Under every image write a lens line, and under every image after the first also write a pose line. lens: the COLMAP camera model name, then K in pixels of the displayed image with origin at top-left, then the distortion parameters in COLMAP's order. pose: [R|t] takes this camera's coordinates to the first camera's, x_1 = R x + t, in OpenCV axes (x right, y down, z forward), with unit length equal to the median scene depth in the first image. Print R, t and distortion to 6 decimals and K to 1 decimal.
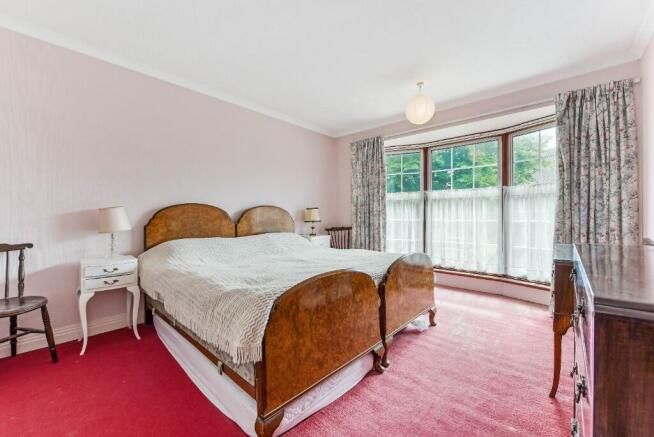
lens RADIAL K [[261.0, 0, 324.3], [0, 261.0, 214.2], [0, 0, 1]] dist [-0.003176, 0.001327]
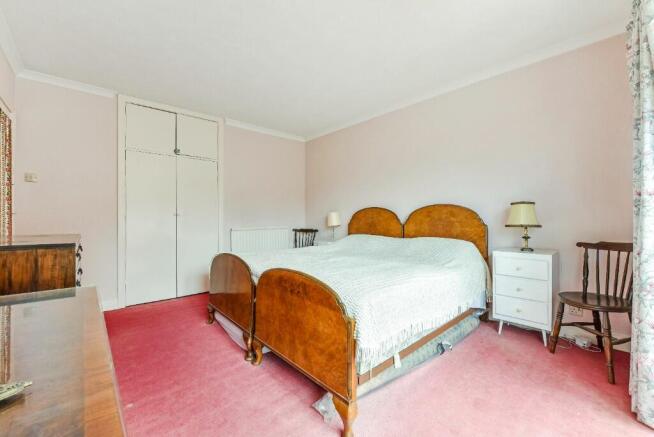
lens RADIAL K [[261.0, 0, 326.2], [0, 261.0, 220.8], [0, 0, 1]] dist [-0.003176, 0.001327]
pose [[-0.116014, 0.011635, -0.993179, 0.657425], [0.015110, 0.999836, 0.009948, 0.005455], [0.993133, -0.013853, -0.116171, 0.753646]]
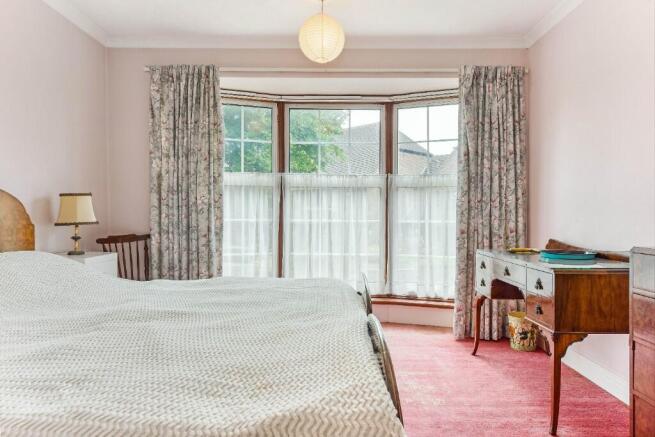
lens RADIAL K [[431.4, 0, 322.3], [0, 431.4, 219.6], [0, 0, 1]] dist [0.009559, -0.001997]
pose [[0.756645, 0.001092, 0.653825, -0.241472], [-0.014357, 0.999785, 0.014945, 0.004815], [-0.653668, -0.020696, 0.756498, 0.194323]]
